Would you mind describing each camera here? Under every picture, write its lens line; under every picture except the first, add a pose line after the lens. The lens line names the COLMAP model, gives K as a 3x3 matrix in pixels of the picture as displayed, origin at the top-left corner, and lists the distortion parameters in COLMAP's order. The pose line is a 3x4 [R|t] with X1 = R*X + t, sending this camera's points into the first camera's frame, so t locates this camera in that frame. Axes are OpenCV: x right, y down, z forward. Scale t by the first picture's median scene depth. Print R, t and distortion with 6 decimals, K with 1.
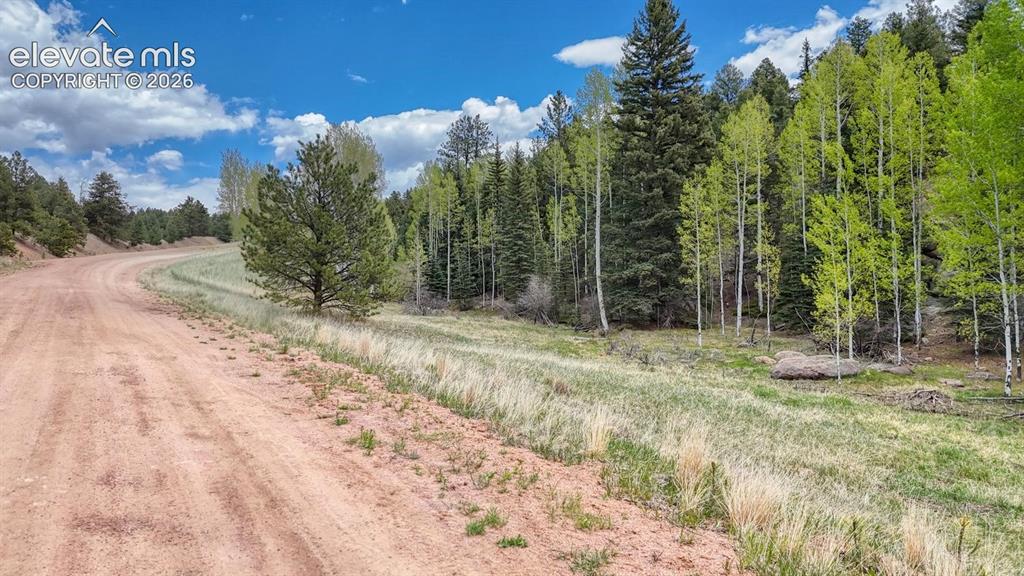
lens RADIAL K [[760.9, 0, 511.2], [0, 760.9, 287.9], [0, 0, 1]] dist [0.075061, -0.055130]
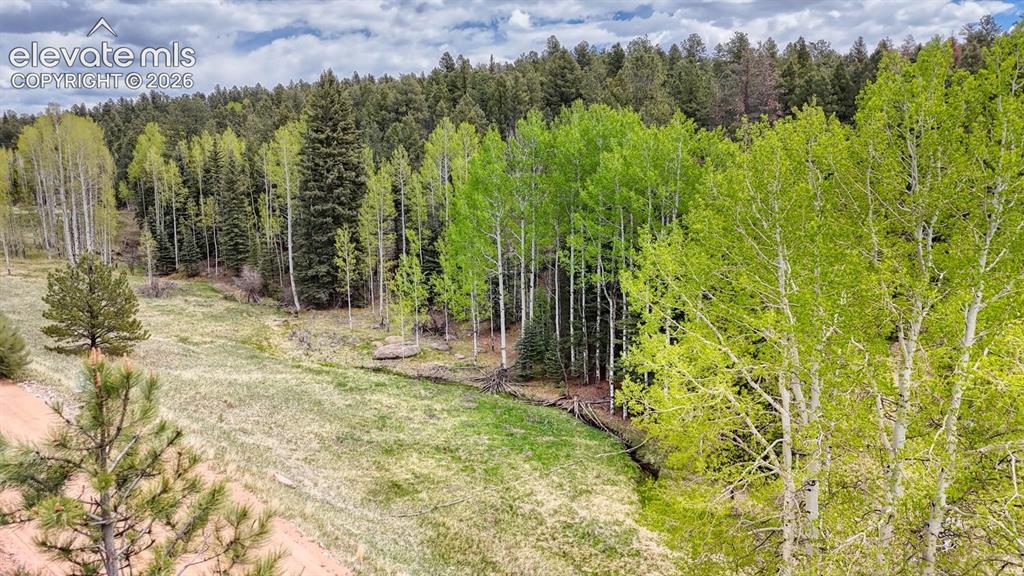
lens RADIAL K [[760.9, 0, 514.2], [0, 760.9, 286.7], [0, 0, 1]] dist [0.075061, -0.055130]
pose [[0.946656, -0.040982, 0.319629, 0.048225], [-0.002185, 0.991041, 0.133541, -0.178601], [-0.322238, -0.127116, 0.938085, -0.481164]]
